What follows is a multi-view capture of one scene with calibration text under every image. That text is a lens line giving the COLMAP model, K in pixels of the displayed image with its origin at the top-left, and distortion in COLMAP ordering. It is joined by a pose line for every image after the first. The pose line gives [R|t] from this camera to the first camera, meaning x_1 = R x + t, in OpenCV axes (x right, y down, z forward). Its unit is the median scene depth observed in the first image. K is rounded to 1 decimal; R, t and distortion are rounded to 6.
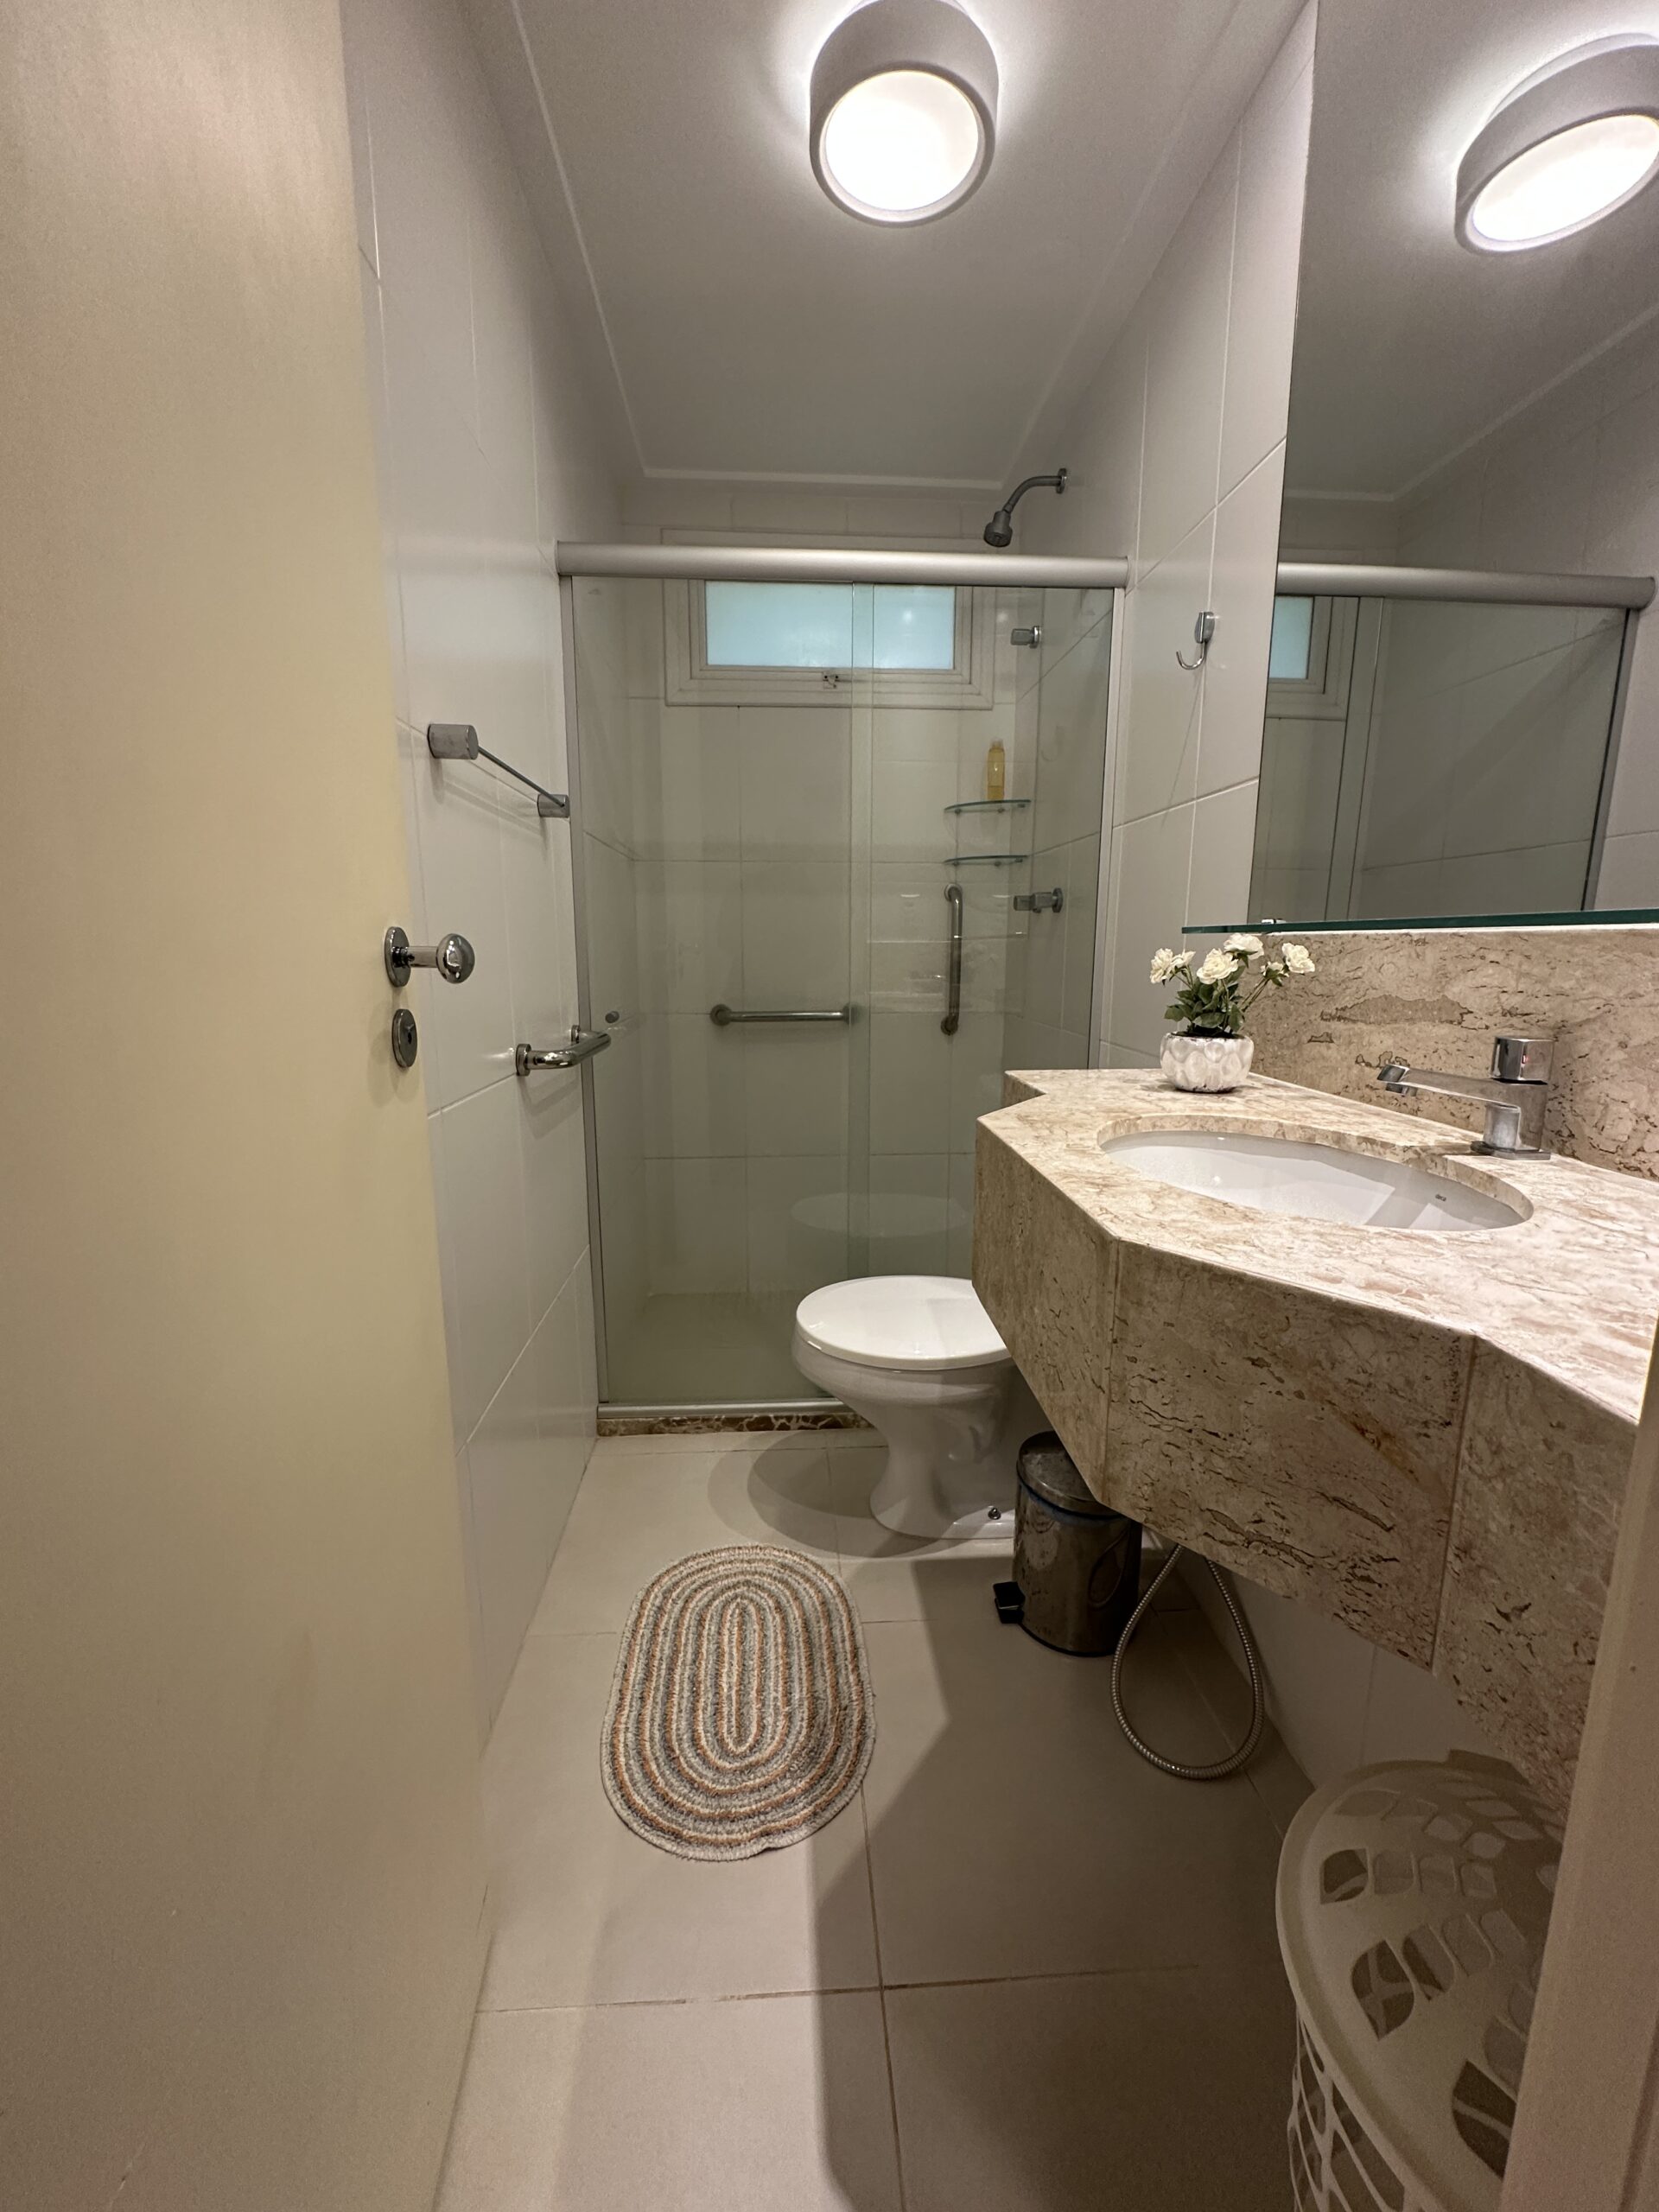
lens RADIAL K [[885.9, 0, 827.2], [0, 885.9, 1111.4], [0, 0, 1]] dist [0.001408, 0.000006]
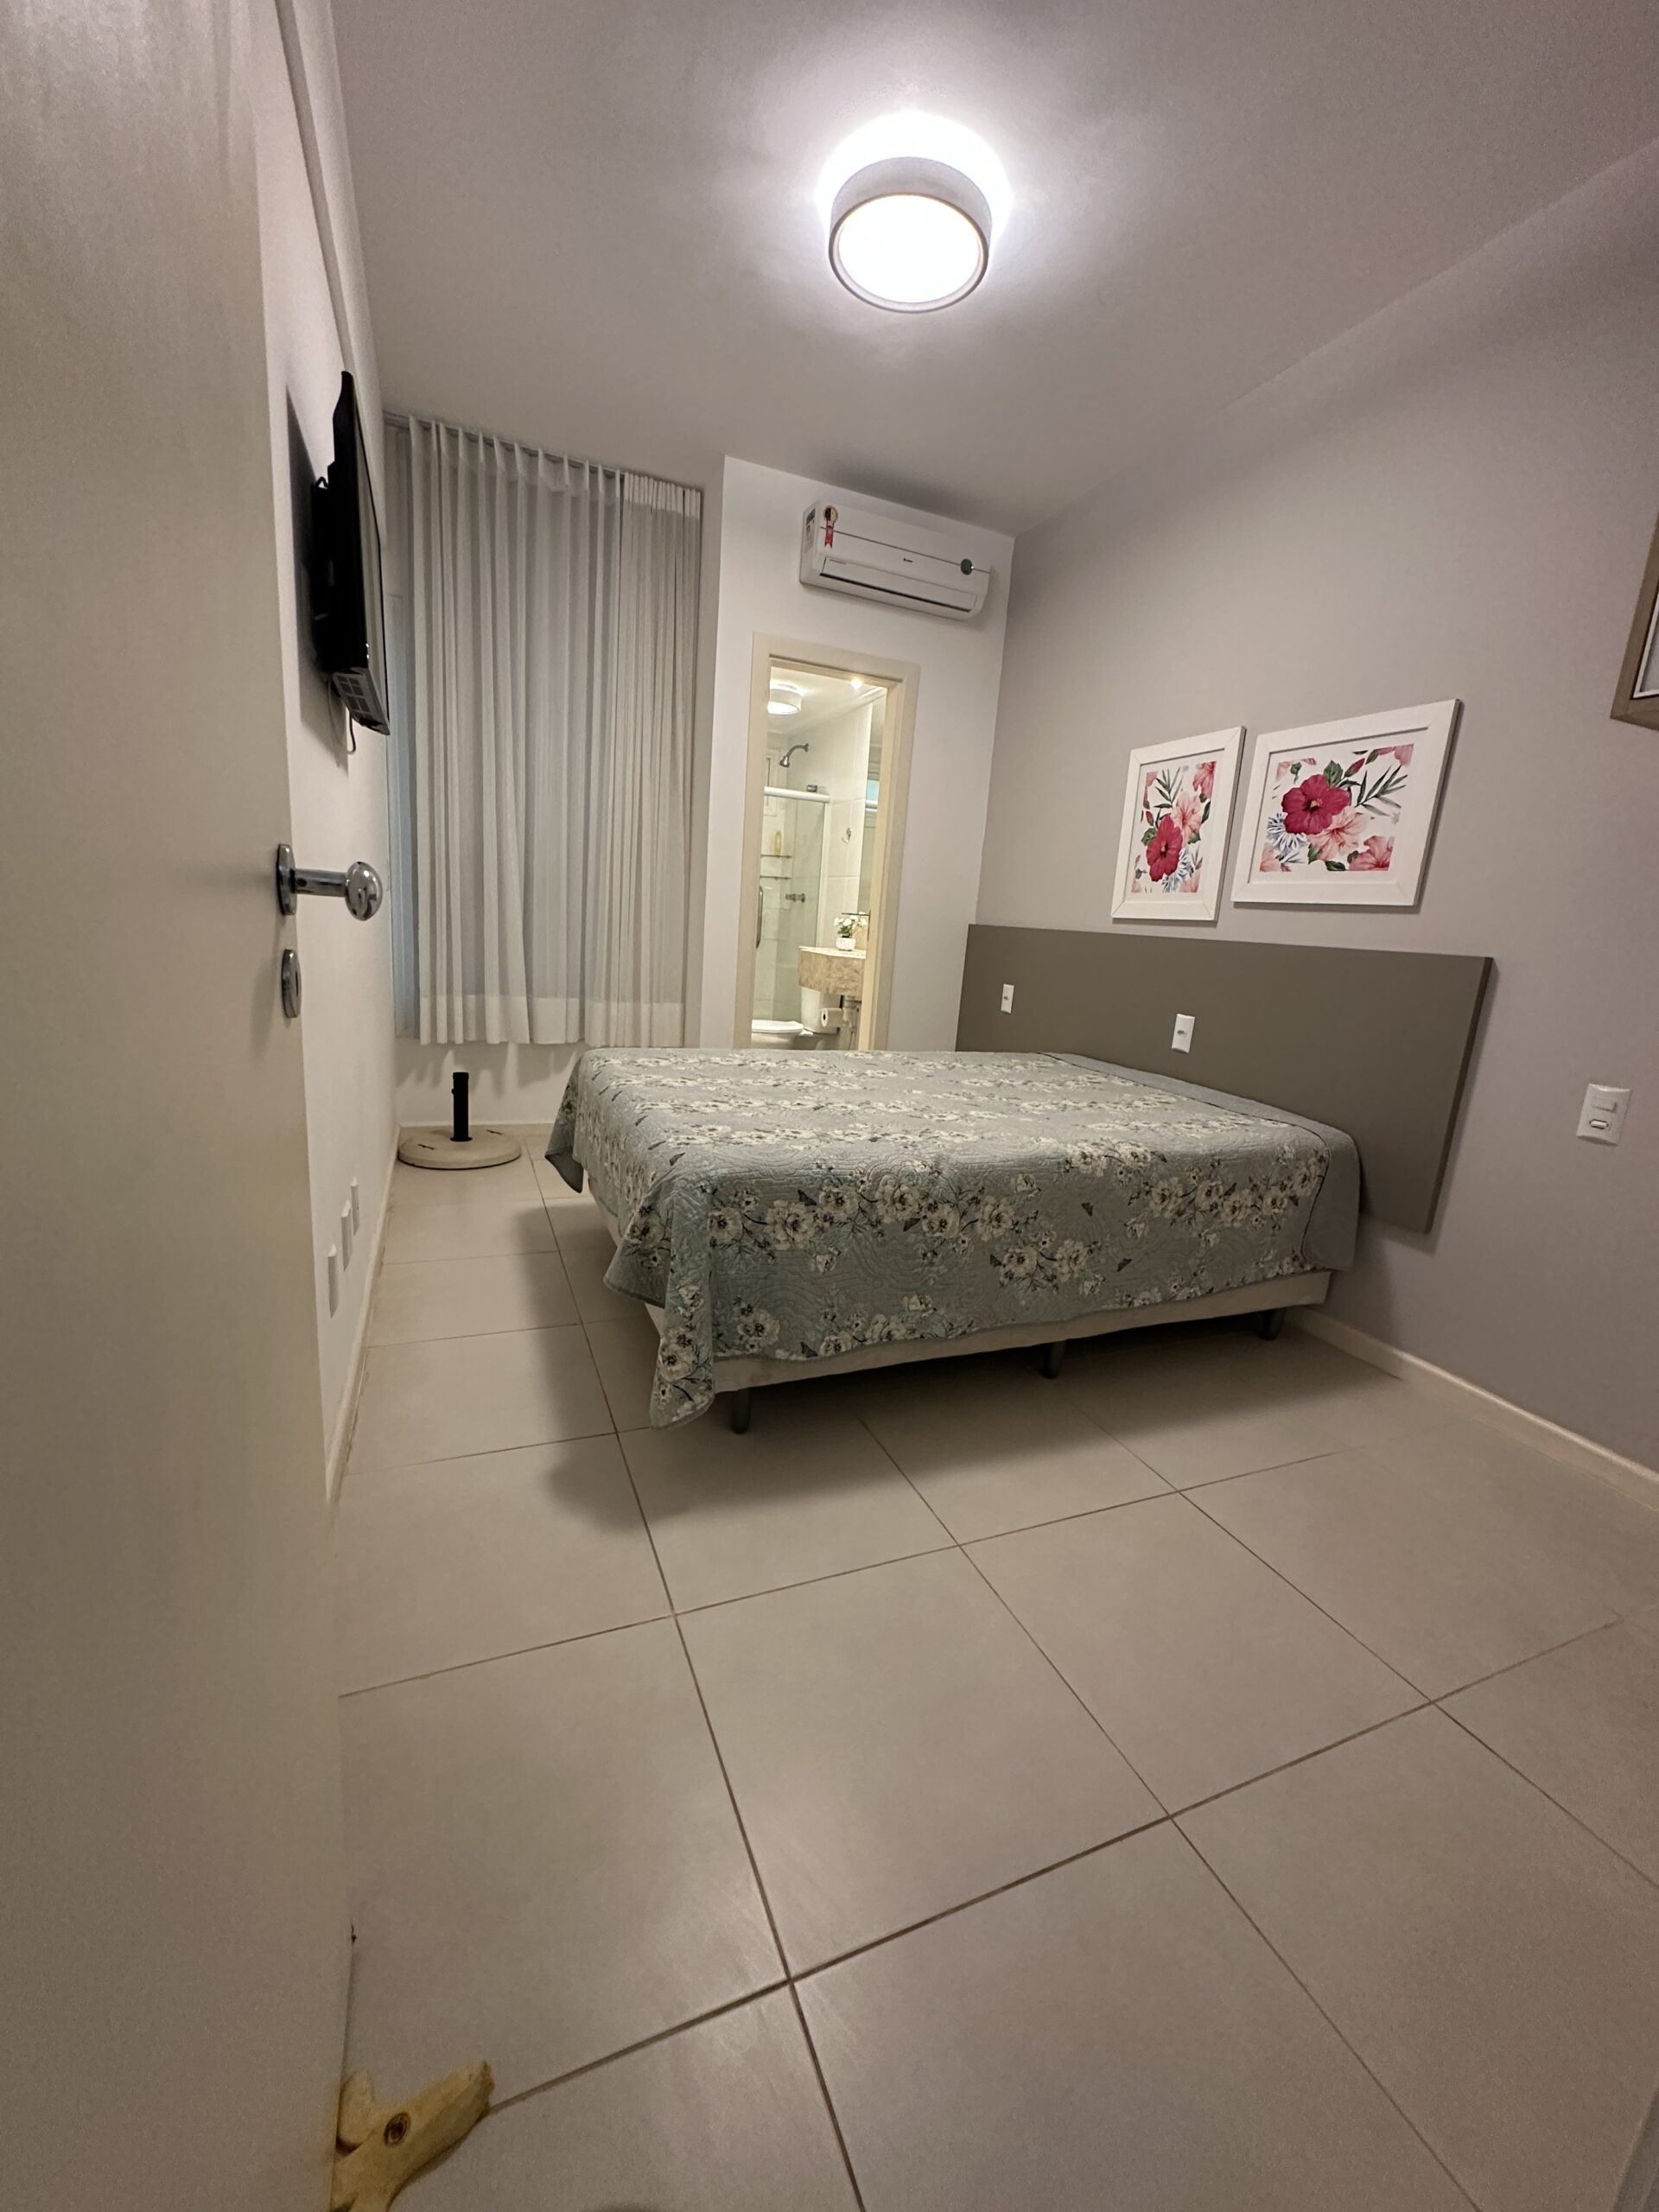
lens RADIAL K [[885.9, 0, 825.5], [0, 885.9, 1115.3], [0, 0, 1]] dist [0.001408, 0.000006]
pose [[0.941074, -0.001855, 0.338195, -0.572163], [-0.015093, 0.998758, 0.047477, 0.289238], [-0.337864, -0.049784, 0.939878, -1.557267]]
